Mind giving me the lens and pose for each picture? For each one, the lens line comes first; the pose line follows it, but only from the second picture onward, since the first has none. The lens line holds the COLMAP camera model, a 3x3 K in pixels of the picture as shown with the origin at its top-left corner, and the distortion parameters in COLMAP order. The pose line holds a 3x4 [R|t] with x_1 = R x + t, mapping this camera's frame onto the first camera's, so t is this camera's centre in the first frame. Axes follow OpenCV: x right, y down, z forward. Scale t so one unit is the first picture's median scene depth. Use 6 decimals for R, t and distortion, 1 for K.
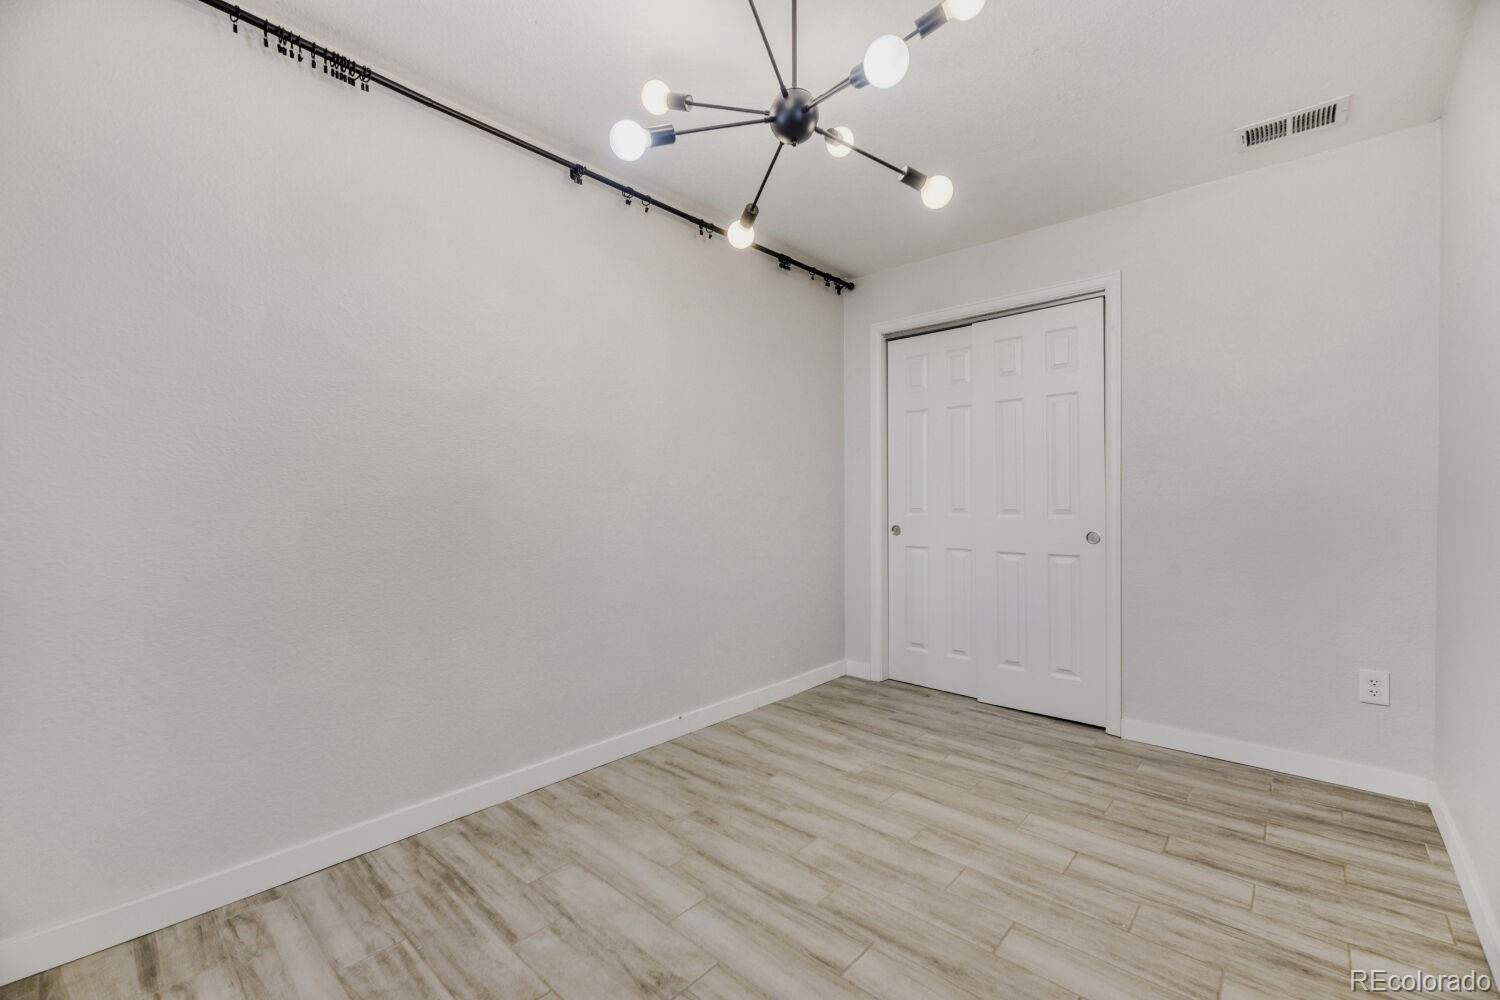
lens RADIAL K [[627.3, 0, 750.0], [0, 627.3, 500.0], [0, 0, 1]] dist [-0.003557, -0.000492]
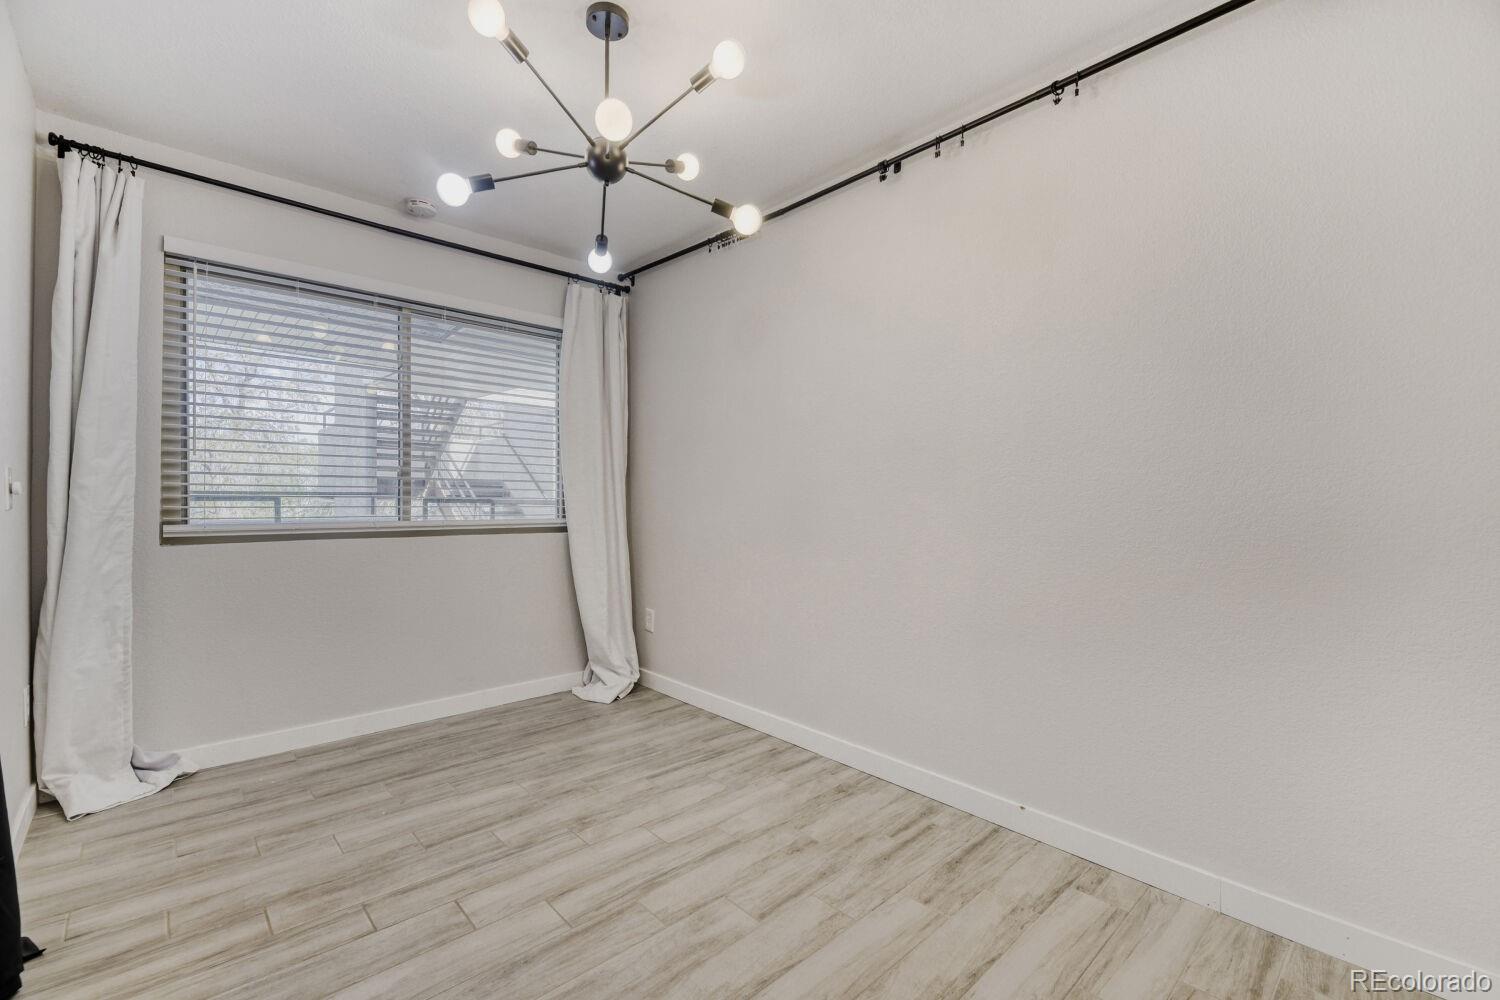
lens RADIAL K [[641.8, 0, 714.3], [0, 641.8, 508.1], [0, 0, 1]] dist [-0.001133, -0.000411]
pose [[-0.117096, 0.015311, -0.993003, 1.059242], [-0.008146, 0.999833, 0.016376, -0.014124], [0.993087, 0.010006, -0.116951, 1.169807]]
